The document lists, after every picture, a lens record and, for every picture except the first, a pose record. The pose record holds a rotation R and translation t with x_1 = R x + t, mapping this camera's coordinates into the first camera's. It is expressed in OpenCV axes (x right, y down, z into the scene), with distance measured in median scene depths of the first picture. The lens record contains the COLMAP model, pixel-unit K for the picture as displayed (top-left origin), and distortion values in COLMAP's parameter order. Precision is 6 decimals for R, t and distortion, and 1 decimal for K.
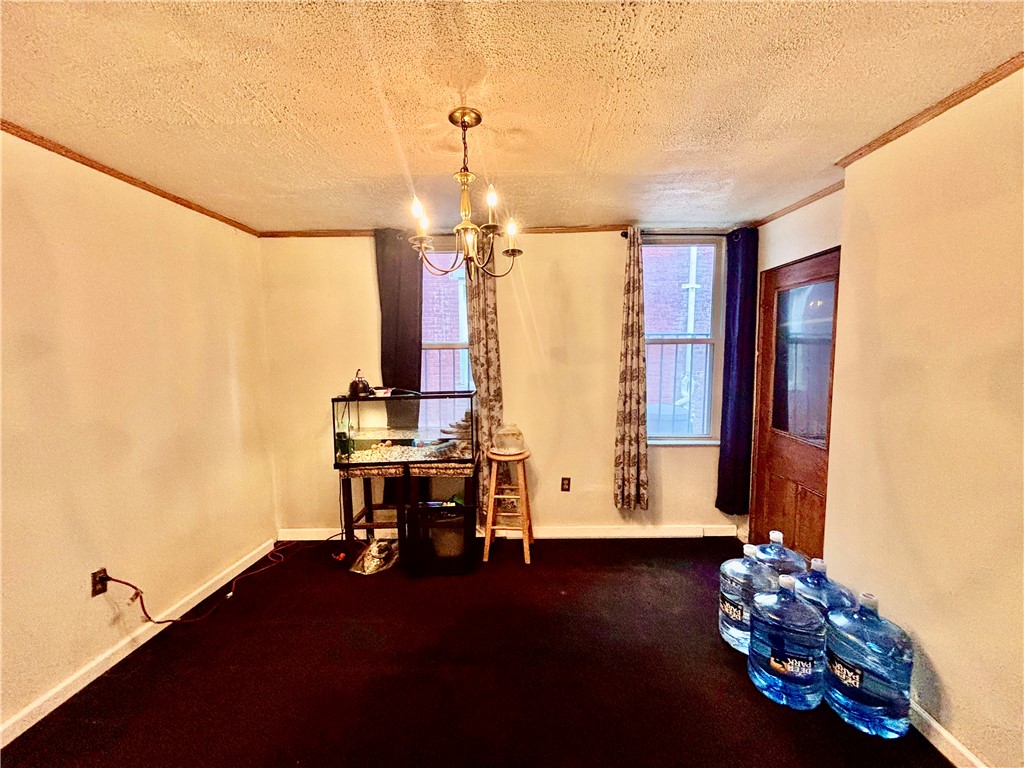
lens RADIAL K [[412.0, 0, 514.3], [0, 412.0, 381.7], [0, 0, 1]] dist [-0.002462, 0.000025]
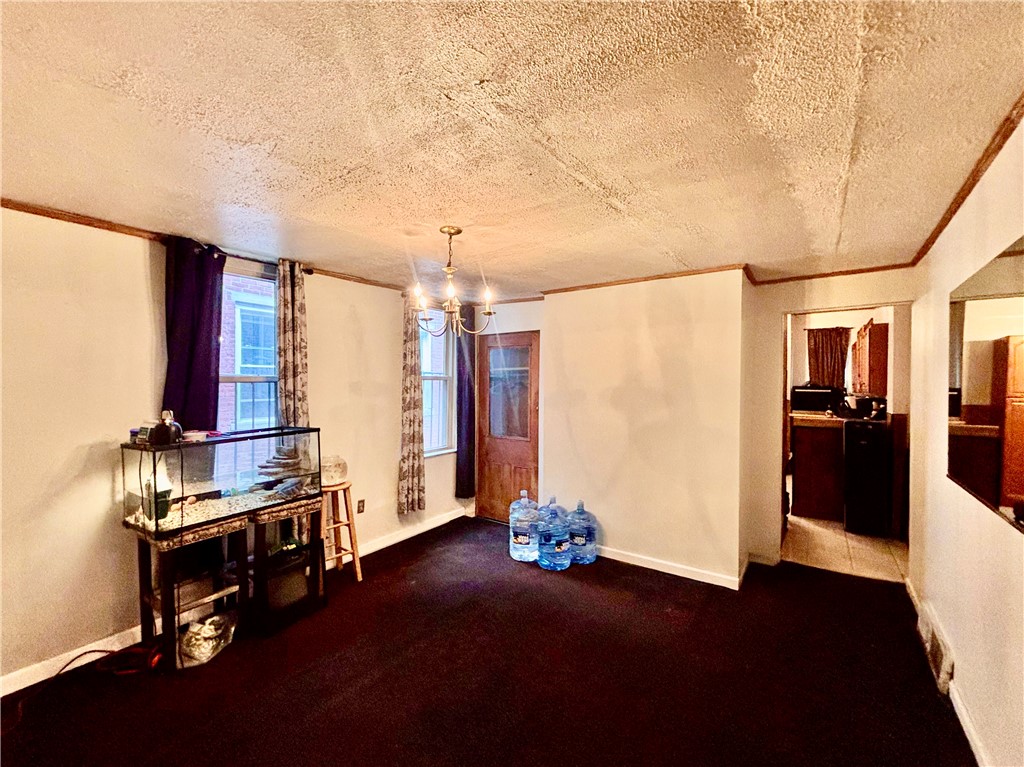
lens RADIAL K [[412.0, 0, 522.0], [0, 412.0, 381.3], [0, 0, 1]] dist [-0.002462, 0.000025]
pose [[0.563133, 0.009630, 0.826310, -0.590832], [0.054345, 0.997336, -0.048659, -0.007248], [-0.824578, 0.072307, 0.561109, 0.000290]]
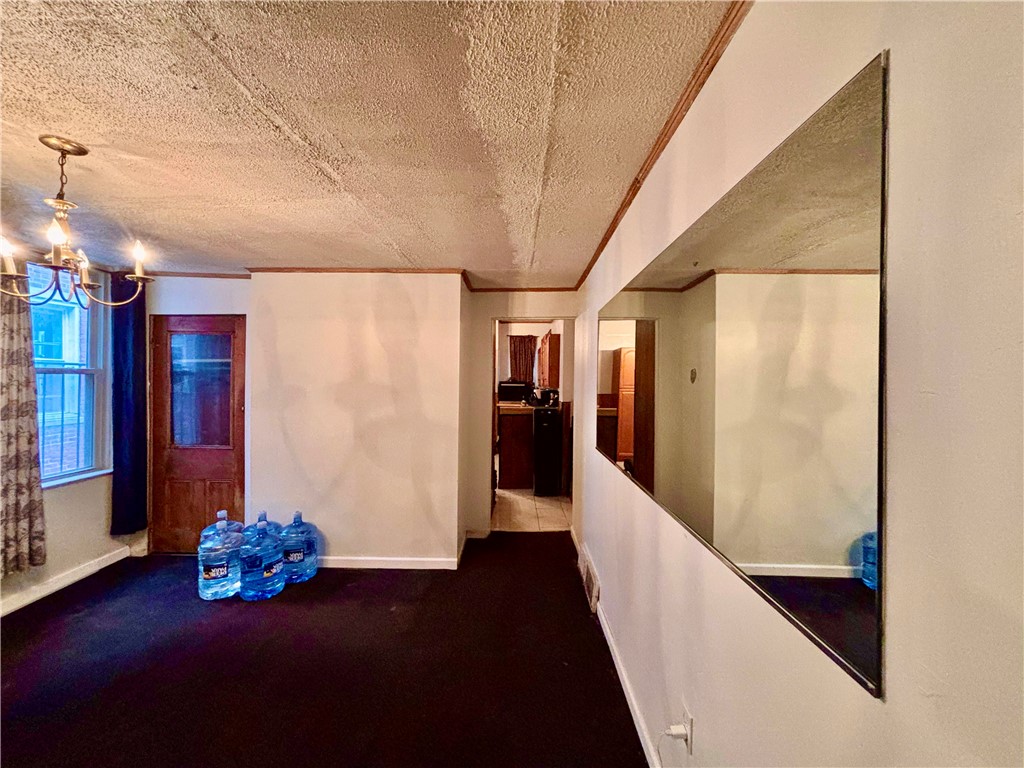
lens RADIAL K [[412.0, 0, 508.6], [0, 412.0, 382.5], [0, 0, 1]] dist [-0.002462, 0.000025]
pose [[-0.005902, -0.003086, 0.999978, -0.566716], [0.068125, 0.997671, 0.003481, -0.007708], [-0.997659, 0.068144, -0.005678, 0.000567]]
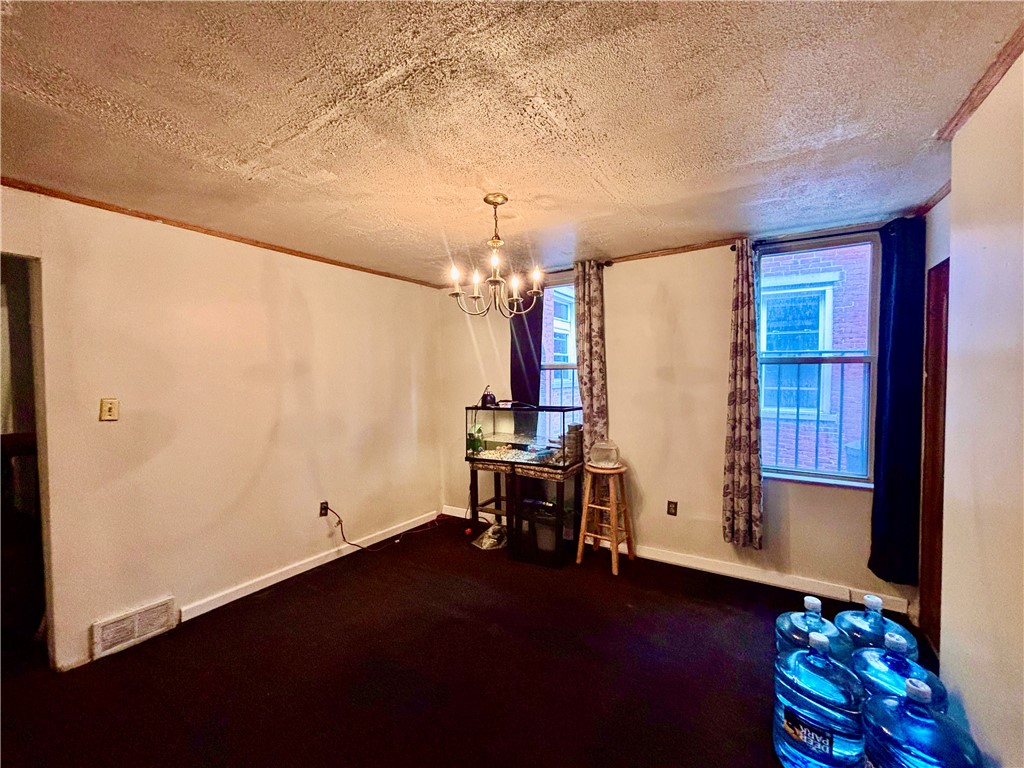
lens RADIAL K [[412.0, 0, 514.2], [0, 412.0, 382.6], [0, 0, 1]] dist [-0.002462, 0.000025]
pose [[0.863890, 0.017064, -0.503391, 0.312563], [-0.038545, 0.998735, -0.032295, -0.000722], [0.502203, 0.047302, 0.863455, -0.050769]]
